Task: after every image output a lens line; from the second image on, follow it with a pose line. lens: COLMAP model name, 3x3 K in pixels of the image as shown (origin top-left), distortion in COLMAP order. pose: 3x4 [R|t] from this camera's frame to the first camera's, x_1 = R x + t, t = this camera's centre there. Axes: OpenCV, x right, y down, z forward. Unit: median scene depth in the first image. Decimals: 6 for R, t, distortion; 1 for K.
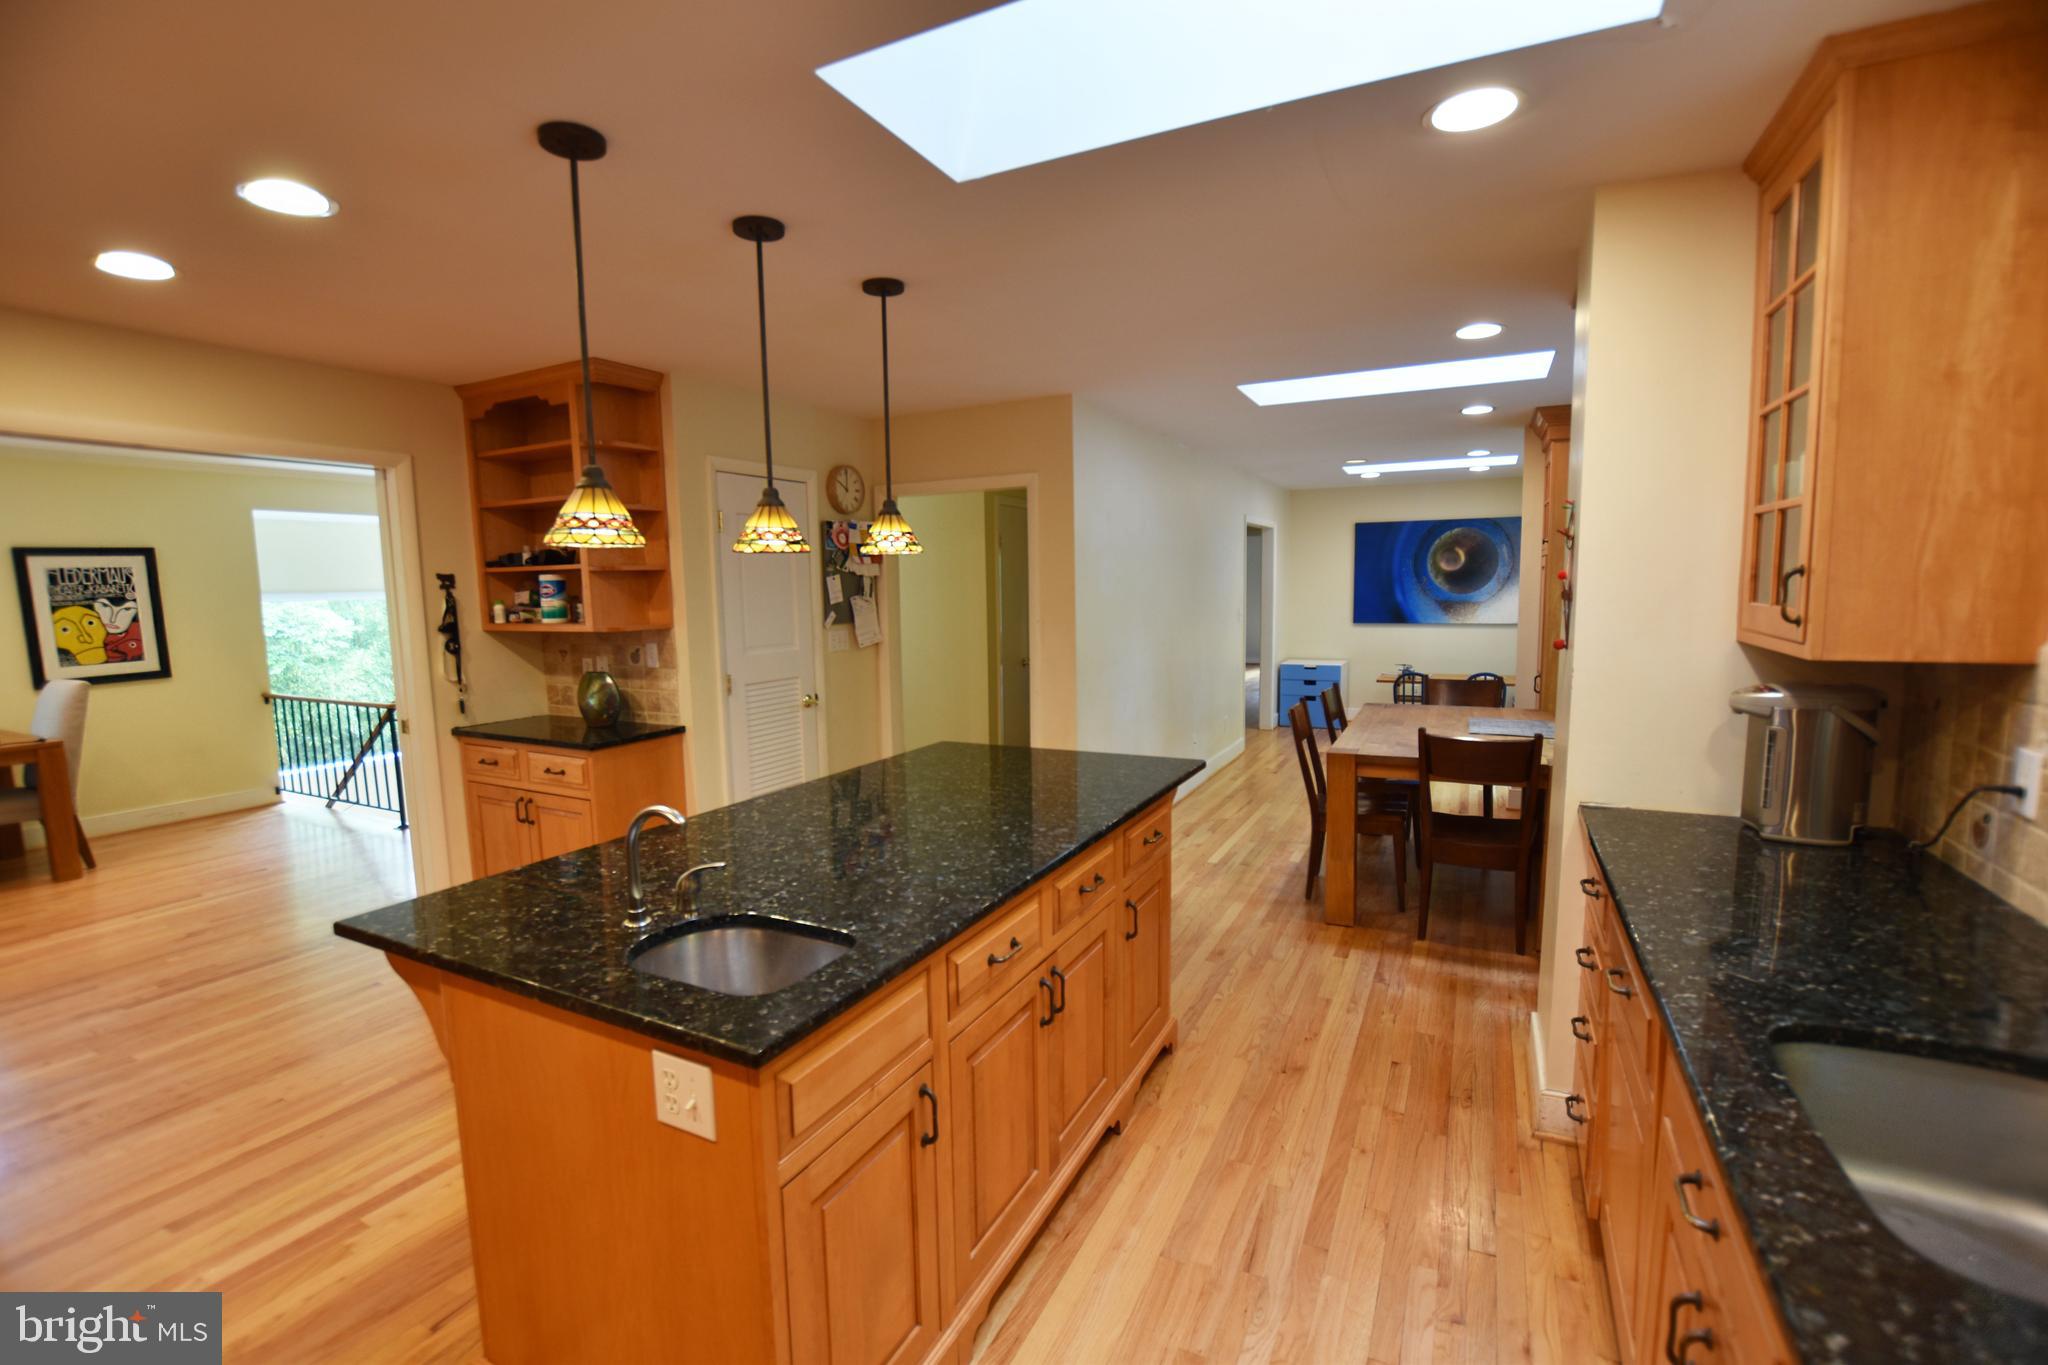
lens RADIAL K [[896.3, 0, 1022.8], [0, 896.3, 684.4], [0, 0, 1]] dist [-0.029264, 0.003281]
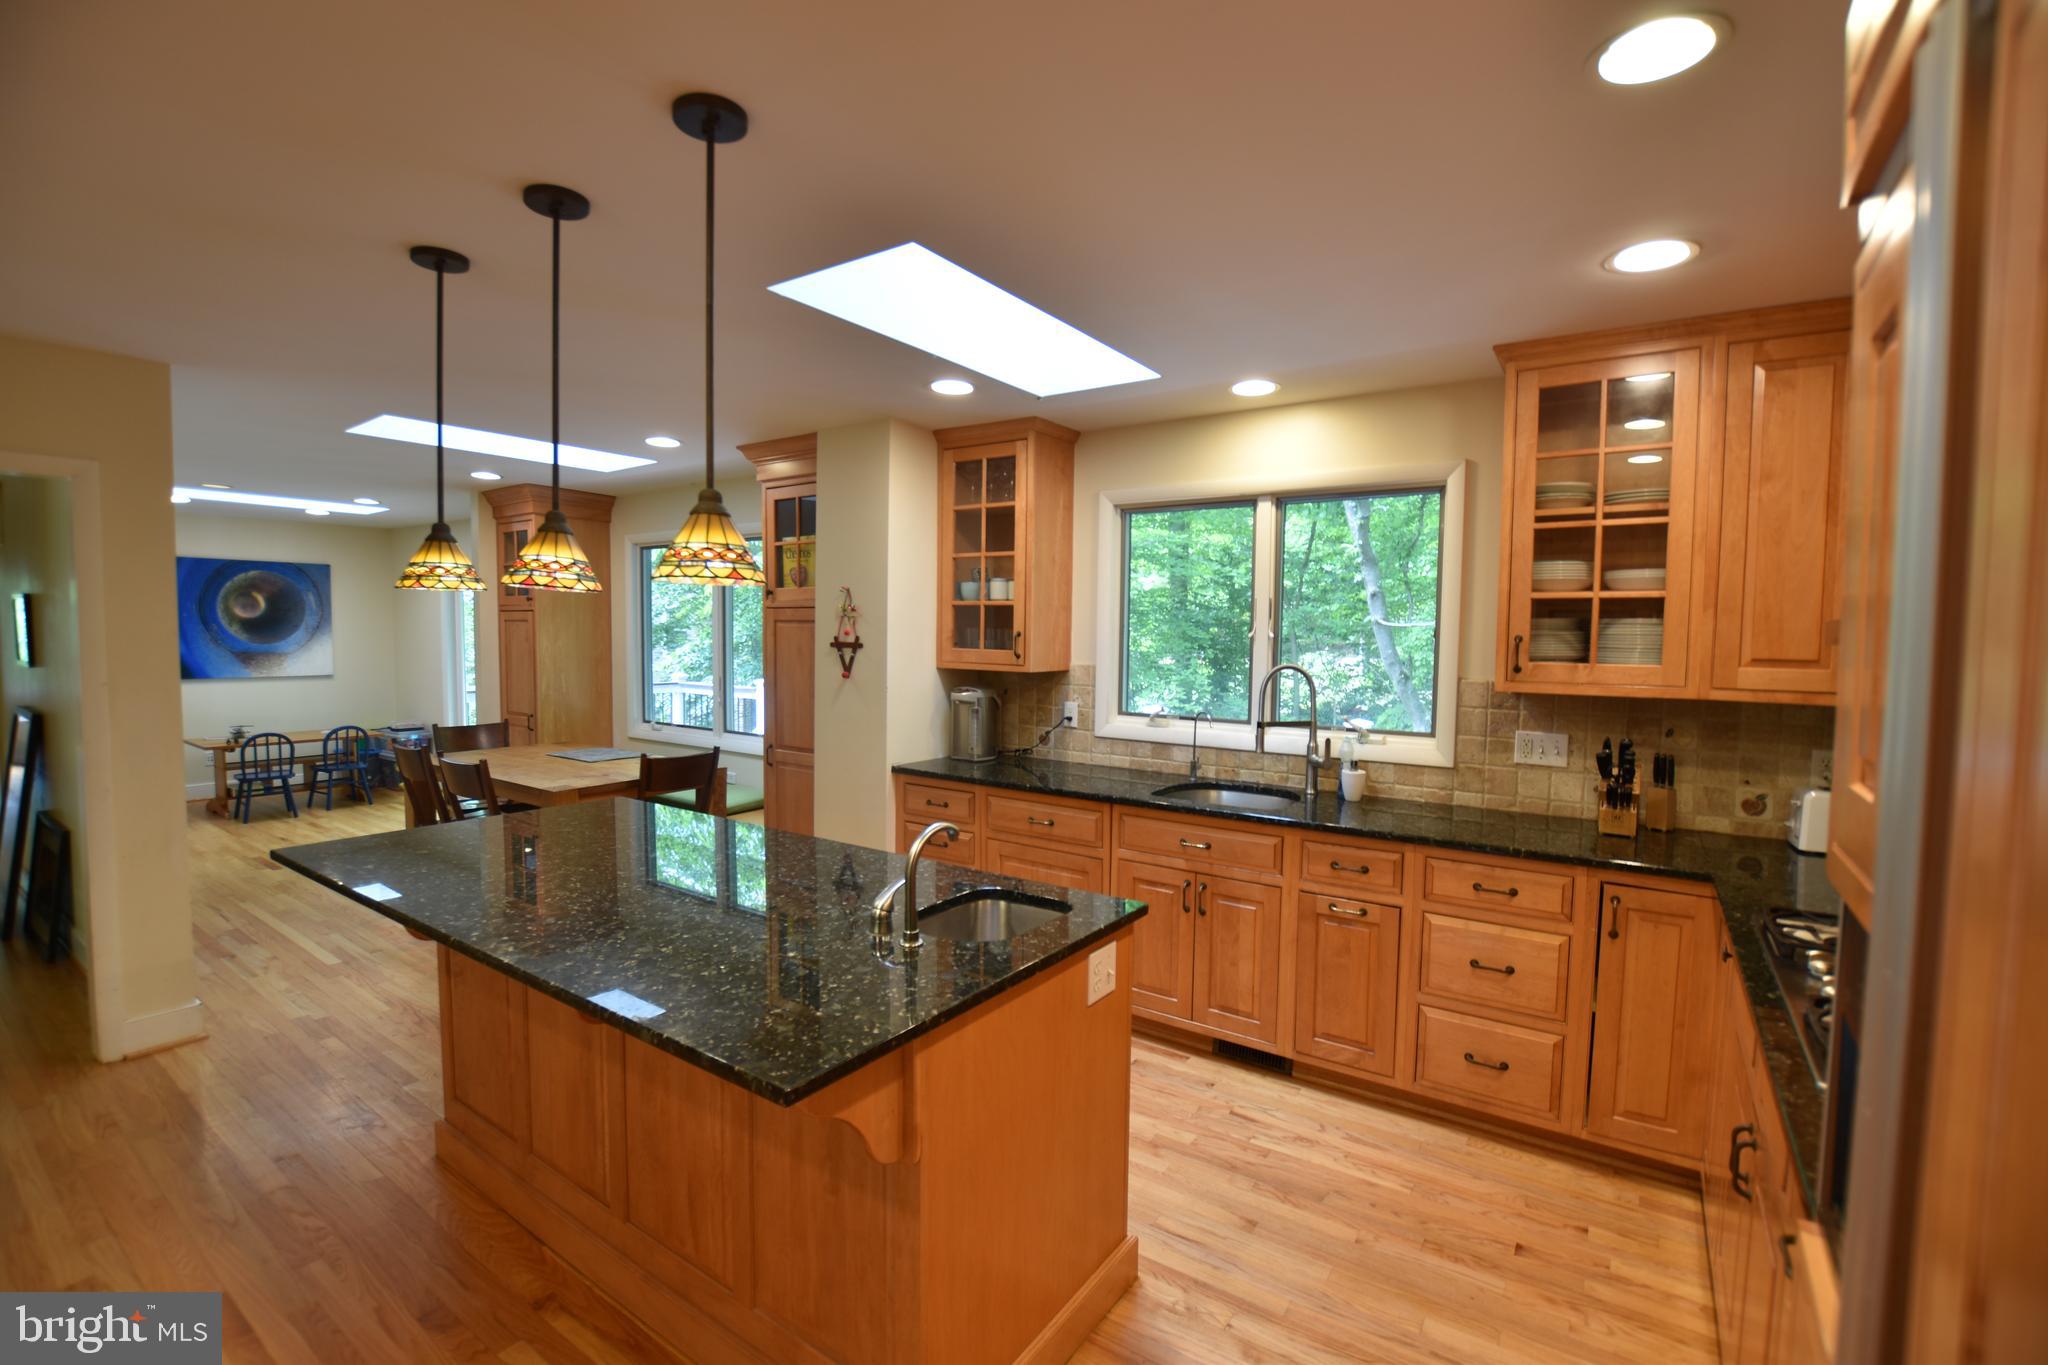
lens RADIAL K [[896.3, 0, 1015.7], [0, 896.3, 685.9], [0, 0, 1]] dist [-0.029264, 0.003281]
pose [[0.150430, -0.038930, 0.987854, -0.425849], [0.094705, 0.995196, 0.024798, -0.015975], [-0.984074, 0.089824, 0.153394, 0.194874]]
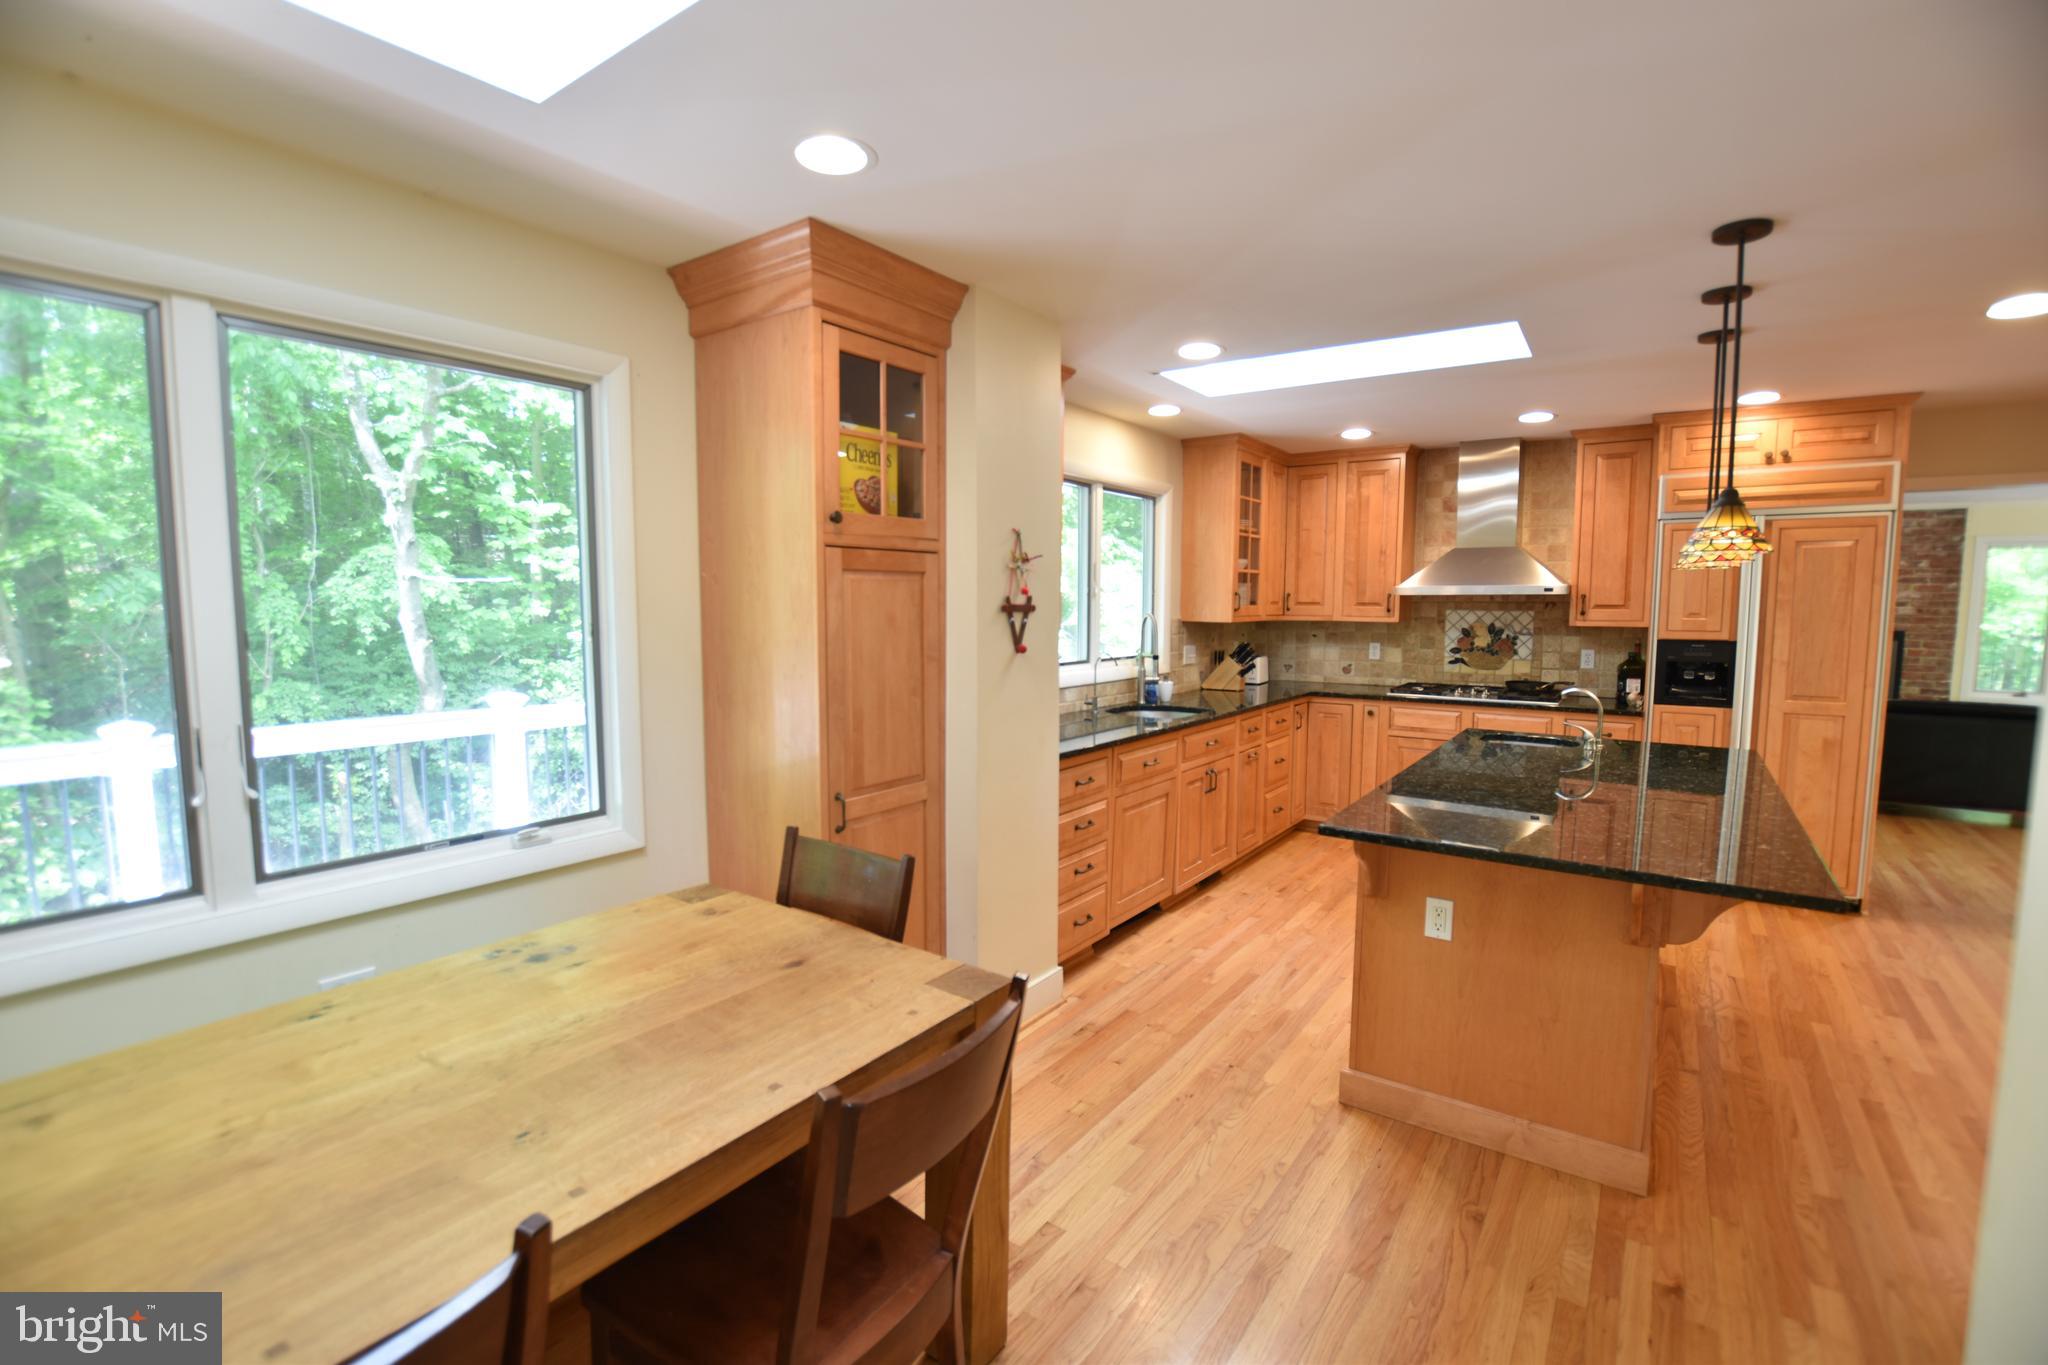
lens RADIAL K [[896.3, 0, 1019.8], [0, 896.3, 688.1], [0, 0, 1]] dist [-0.029264, 0.003281]
pose [[-0.986180, -0.000213, 0.165676, 0.181703], [0.034026, 0.978421, 0.203799, -0.105569], [-0.162145, 0.206620, -0.964892, 0.958108]]
